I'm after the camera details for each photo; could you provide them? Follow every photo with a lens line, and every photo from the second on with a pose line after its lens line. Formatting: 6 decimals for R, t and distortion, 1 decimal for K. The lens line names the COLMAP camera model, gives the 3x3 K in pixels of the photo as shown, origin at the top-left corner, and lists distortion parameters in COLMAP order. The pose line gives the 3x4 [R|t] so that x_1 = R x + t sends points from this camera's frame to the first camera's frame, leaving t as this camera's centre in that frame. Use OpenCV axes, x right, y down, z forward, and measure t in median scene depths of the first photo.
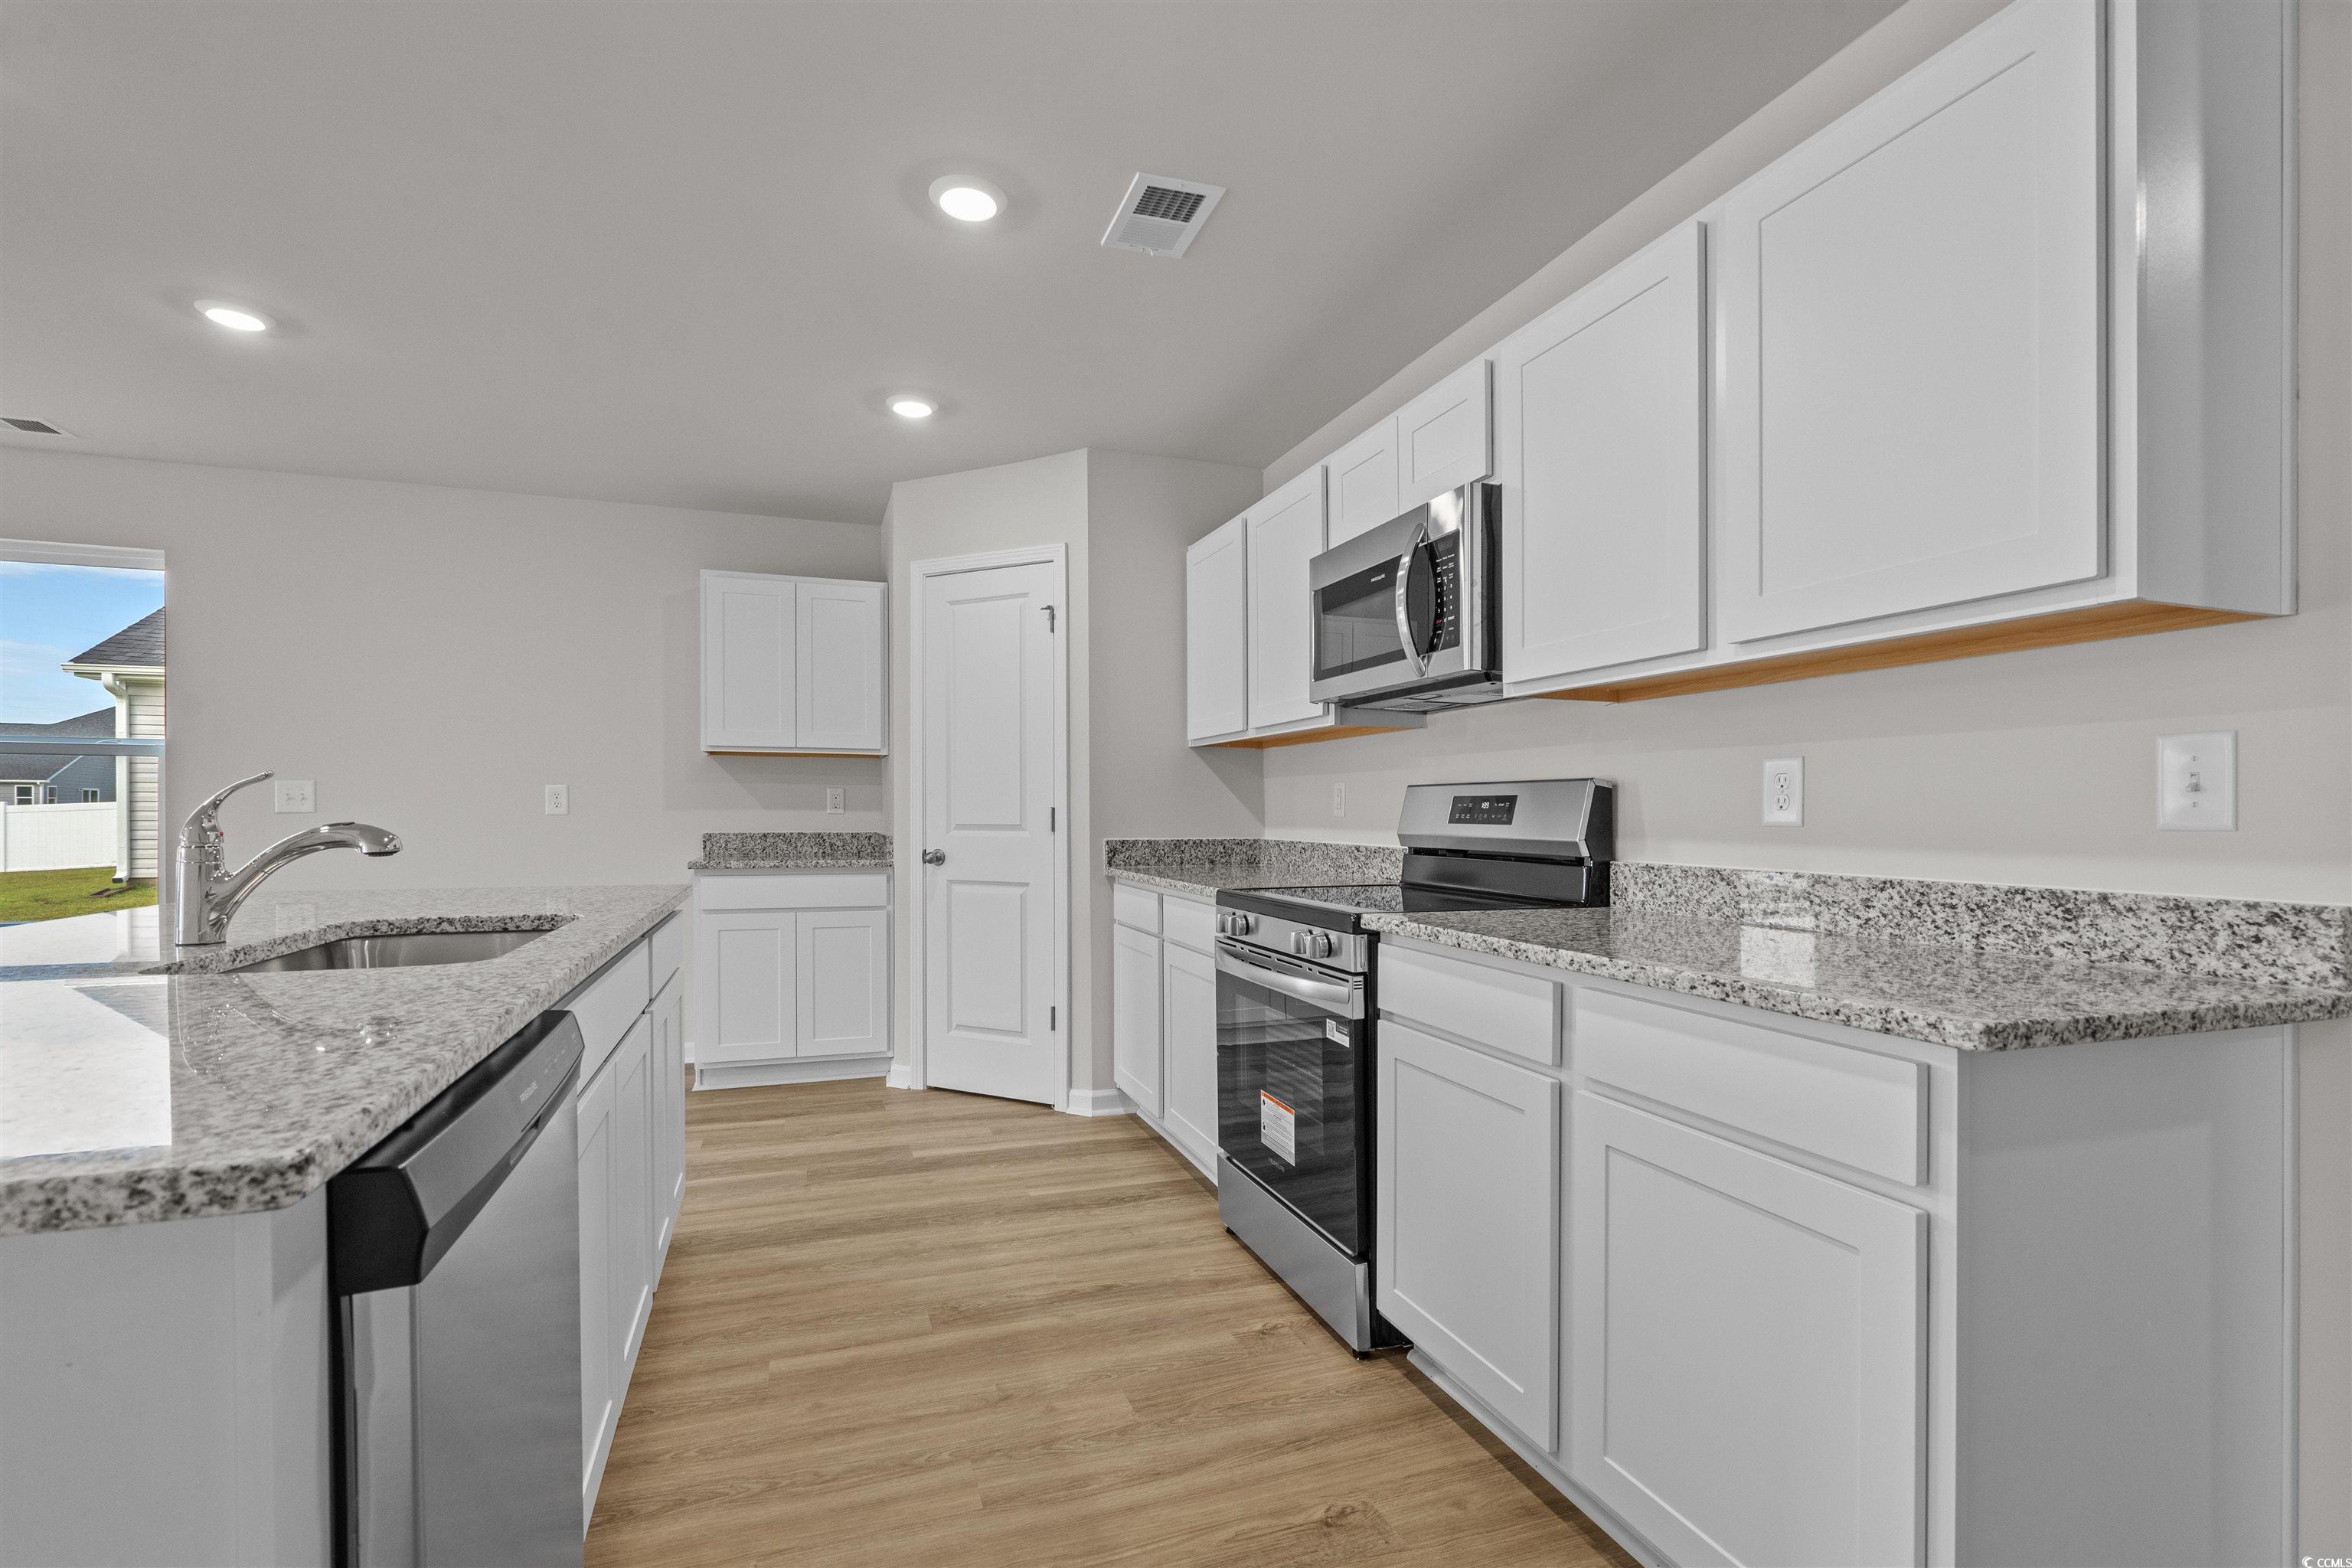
lens RADIAL K [[1068.2, 0, 1172.4], [0, 1068.2, 818.6], [0, 0, 1]] dist [-0.004634, 0.000147]
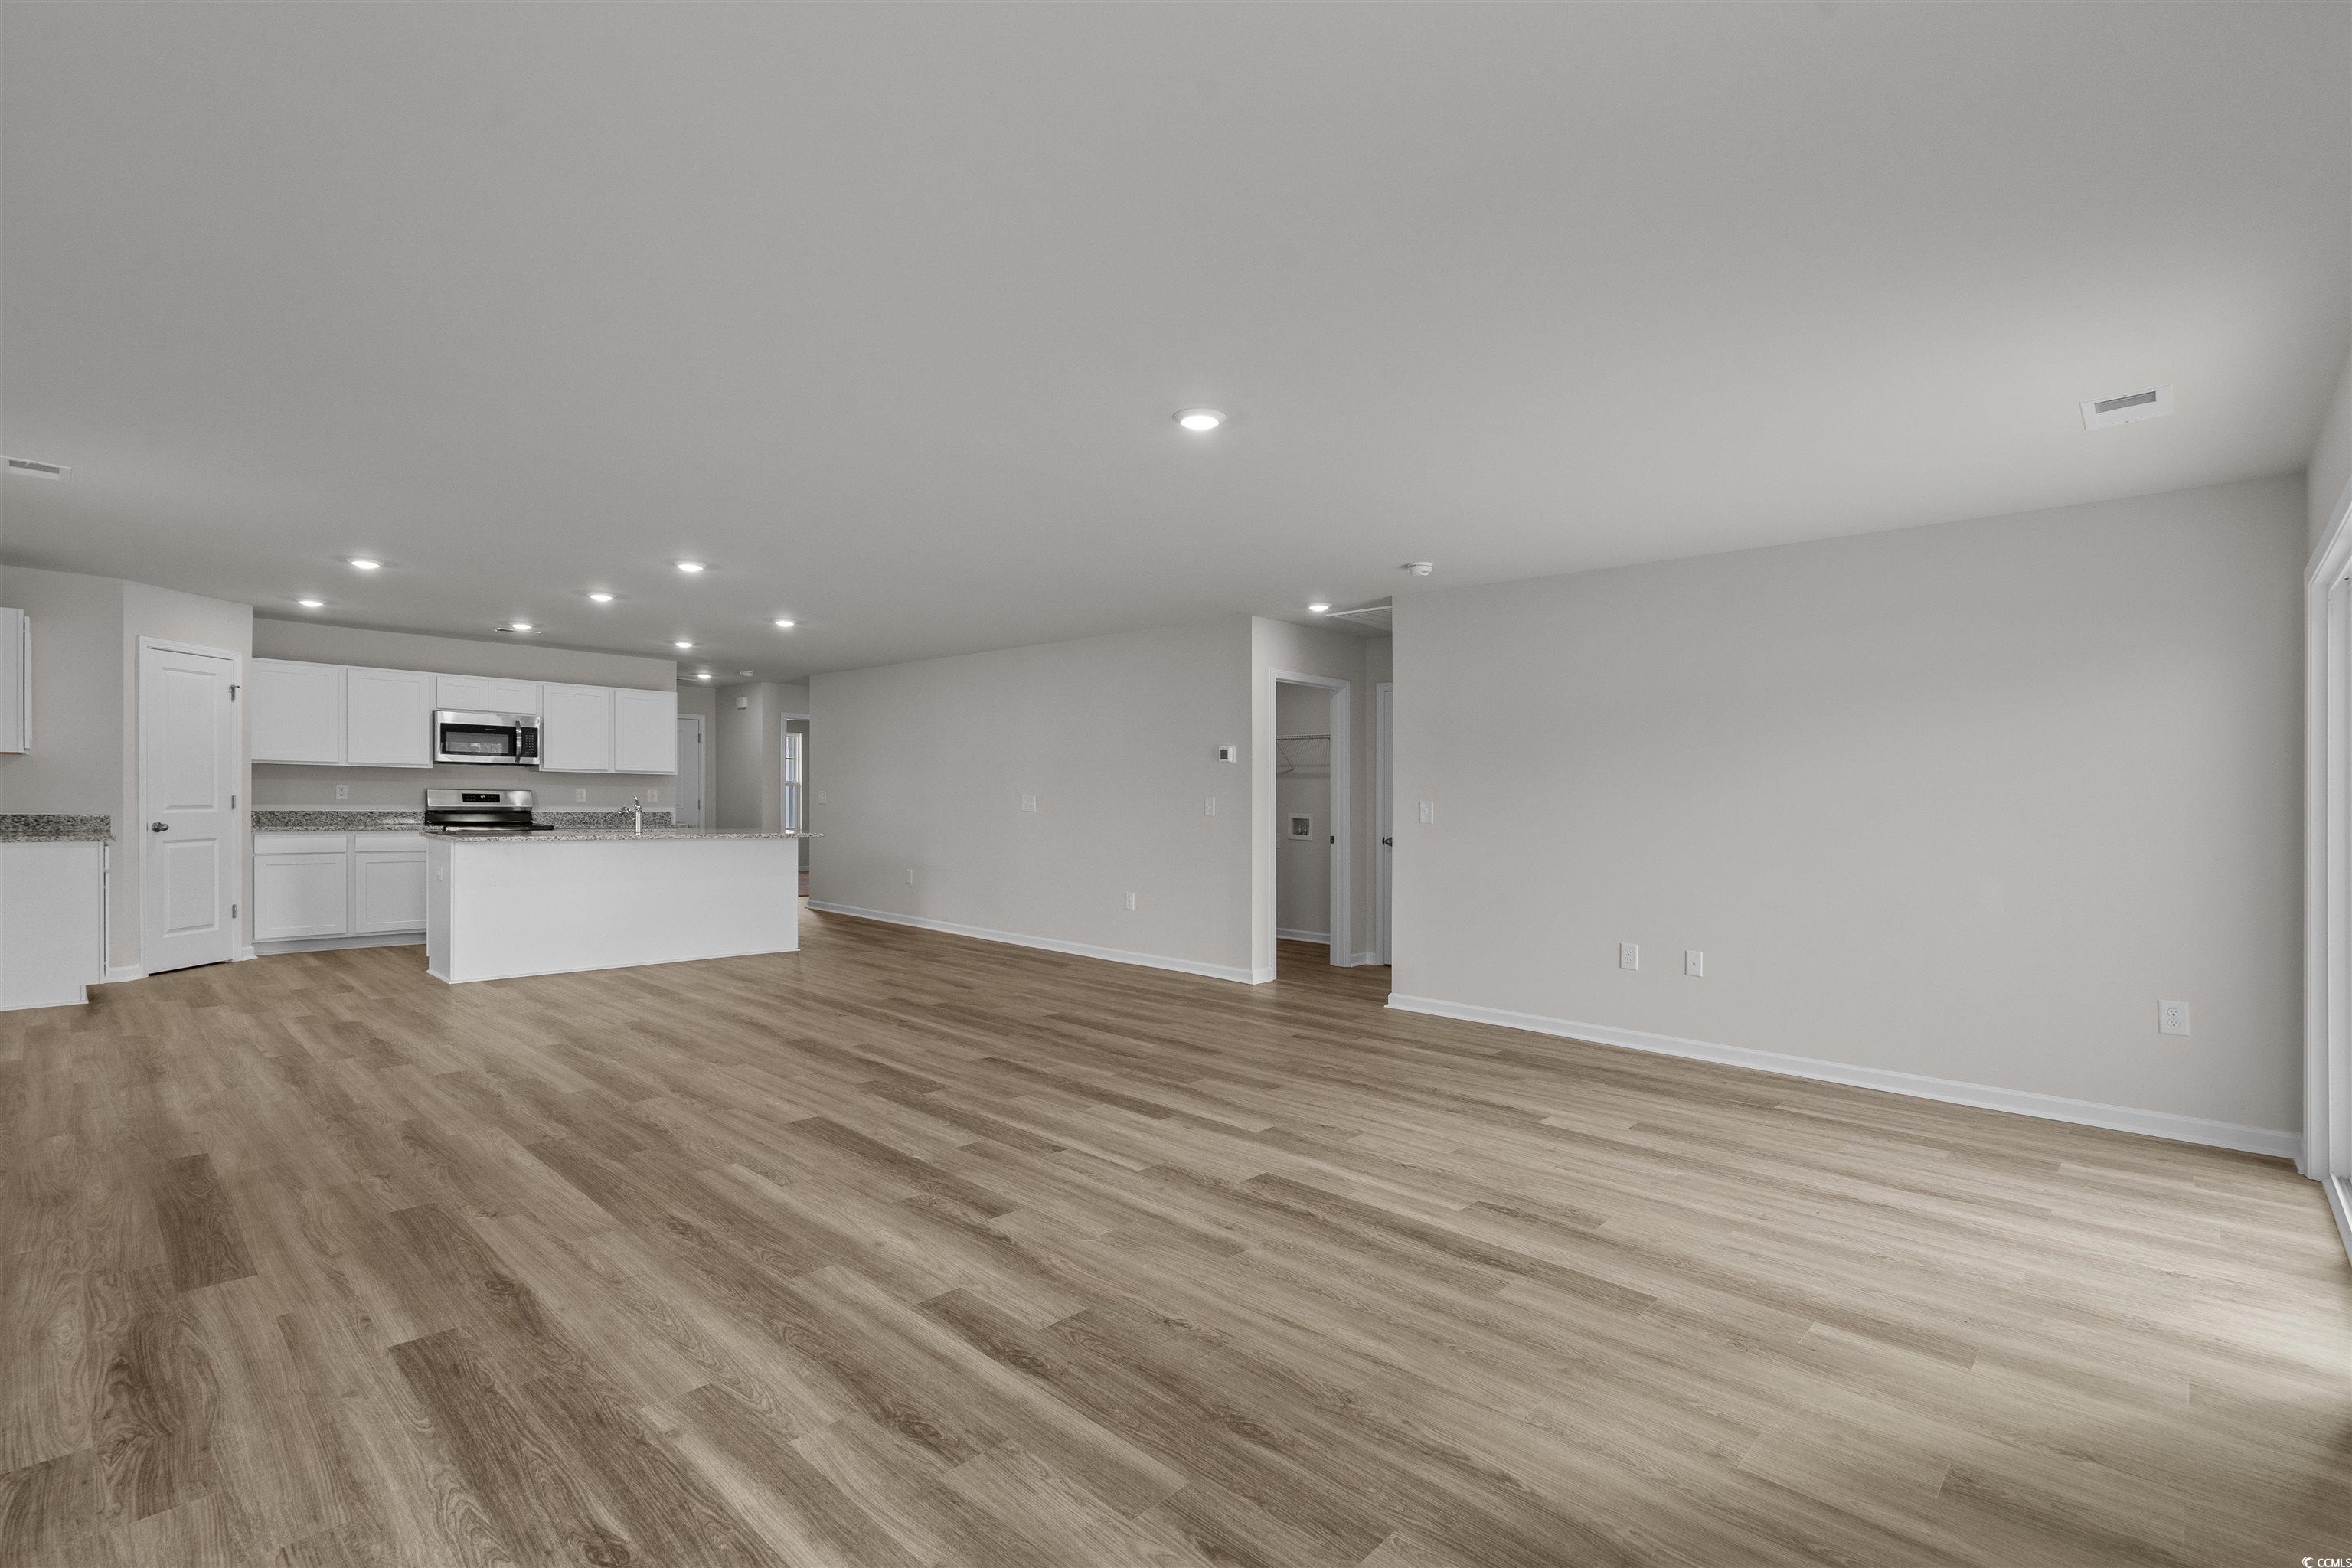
lens RADIAL K [[1074.1, 0, 1177.7], [0, 1074.1, 791.3], [0, 0, 1]] dist [-0.002091, 0.000253]
pose [[-0.456149, -0.006872, 0.889877, -3.766513], [-0.015207, 0.999884, -0.000073, -0.064558], [-0.889774, -0.013566, -0.456200, 0.614351]]
